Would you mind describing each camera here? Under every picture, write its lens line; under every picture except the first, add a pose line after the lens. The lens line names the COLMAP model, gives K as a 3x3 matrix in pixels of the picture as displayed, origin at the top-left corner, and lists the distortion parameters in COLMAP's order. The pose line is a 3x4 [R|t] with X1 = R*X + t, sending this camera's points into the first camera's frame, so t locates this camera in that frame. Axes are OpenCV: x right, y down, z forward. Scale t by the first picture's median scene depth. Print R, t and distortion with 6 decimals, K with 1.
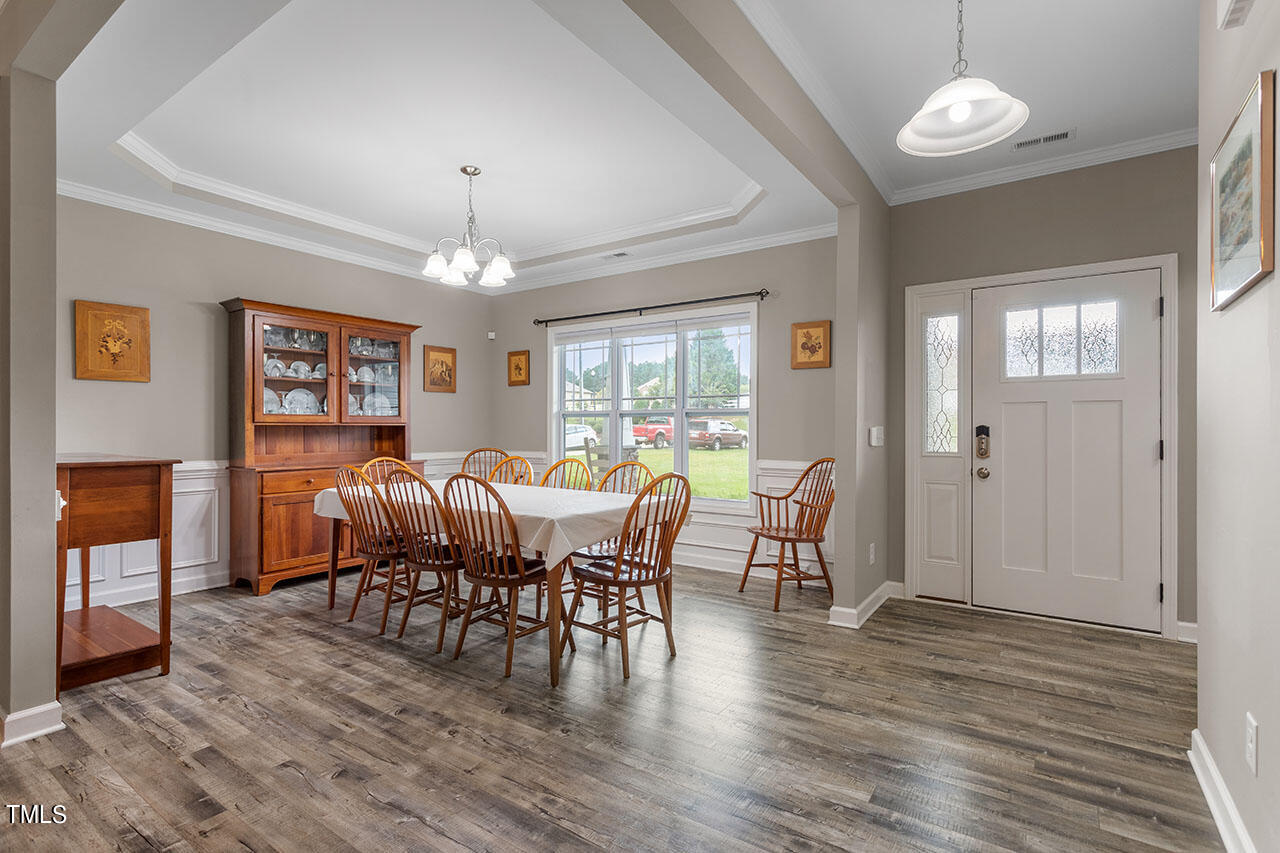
lens RADIAL K [[618.1, 0, 648.8], [0, 618.1, 426.0], [0, 0, 1]] dist [0.003400, -0.000078]
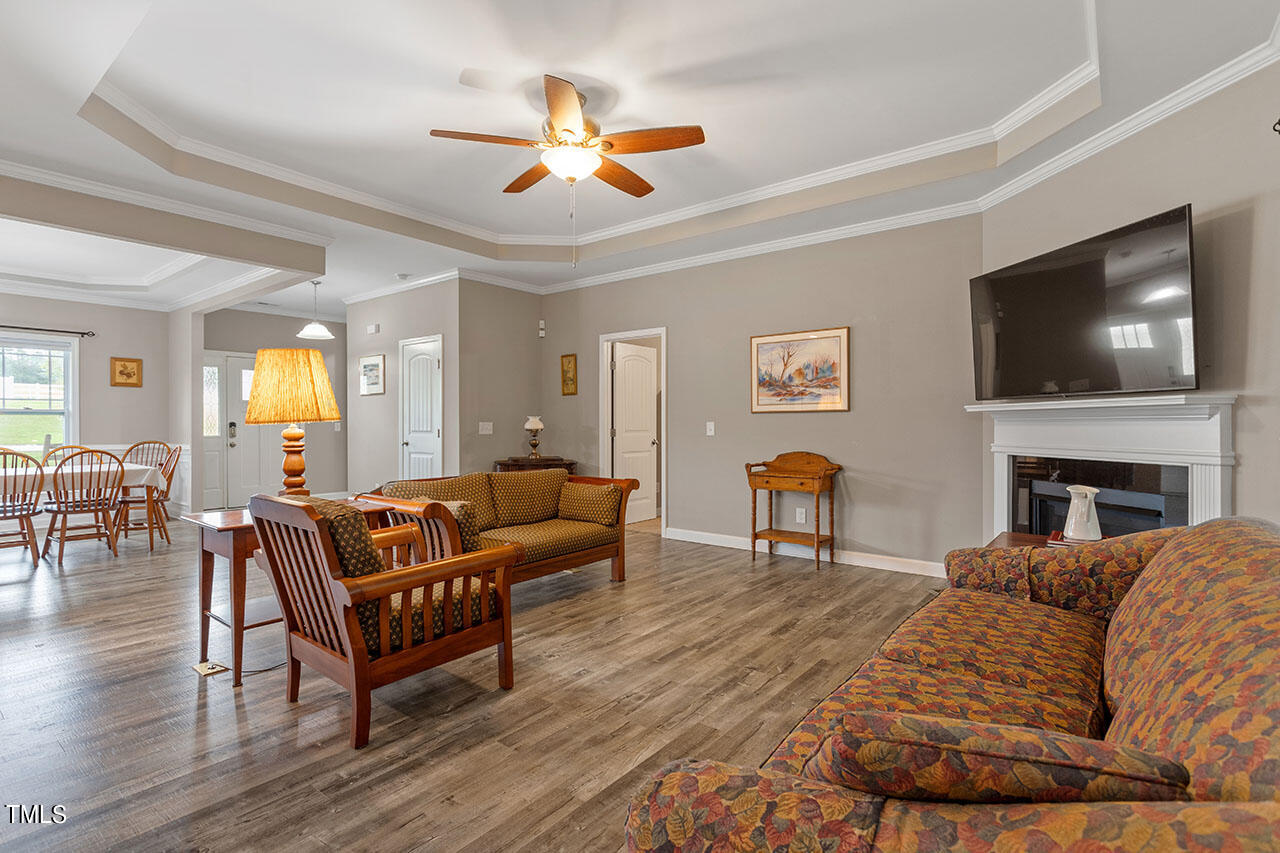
lens RADIAL K [[618.1, 0, 634.3], [0, 618.1, 427.7], [0, 0, 1]] dist [0.003400, -0.000078]
pose [[0.084816, -0.012643, 0.996316, -1.254003], [-0.006185, 0.999894, 0.013215, -0.015833], [-0.996377, -0.007283, 0.084729, -0.469857]]
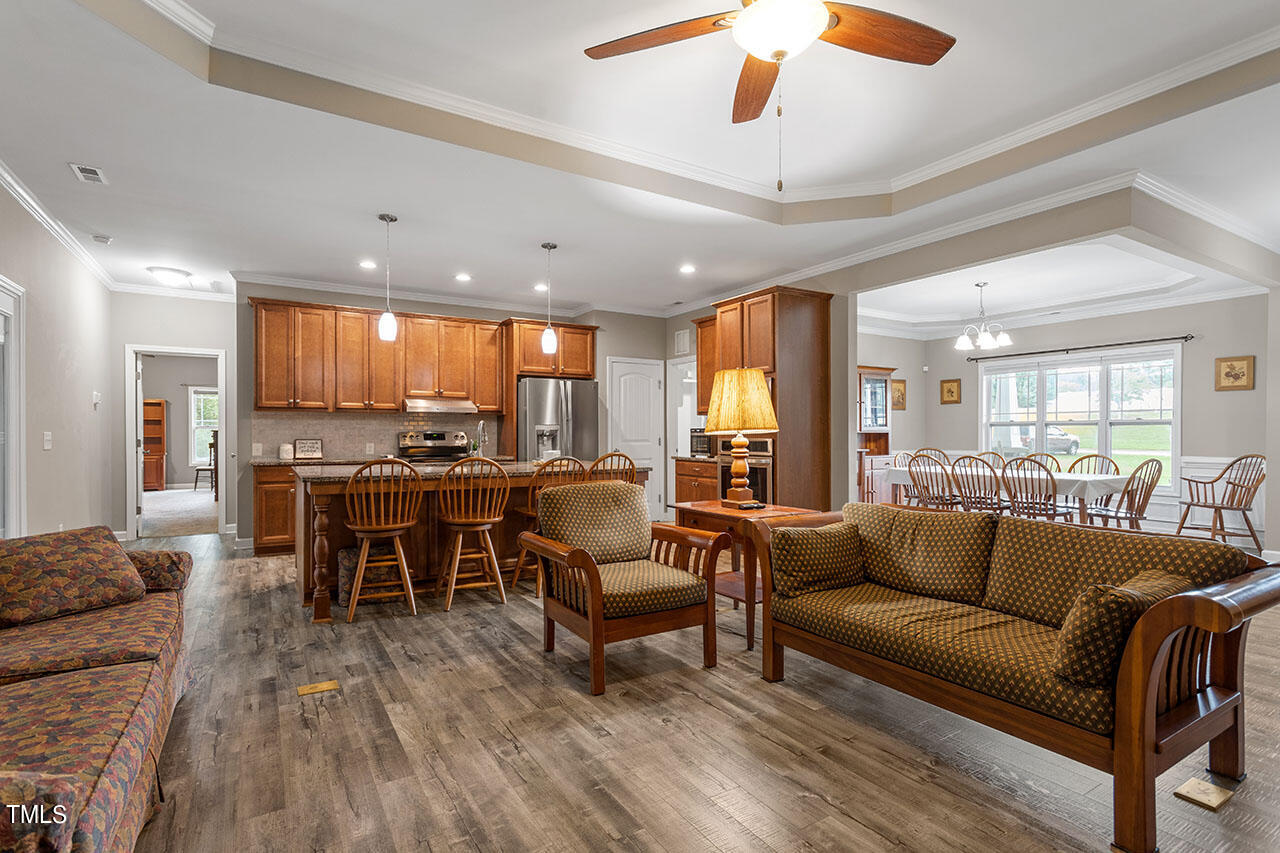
lens RADIAL K [[618.1, 0, 641.5], [0, 618.1, 435.6], [0, 0, 1]] dist [0.003400, -0.000078]
pose [[0.908477, -0.004055, -0.417914, -0.370067], [0.008166, 0.999934, 0.008048, -0.013973], [0.417854, -0.010724, 0.908451, -0.832599]]
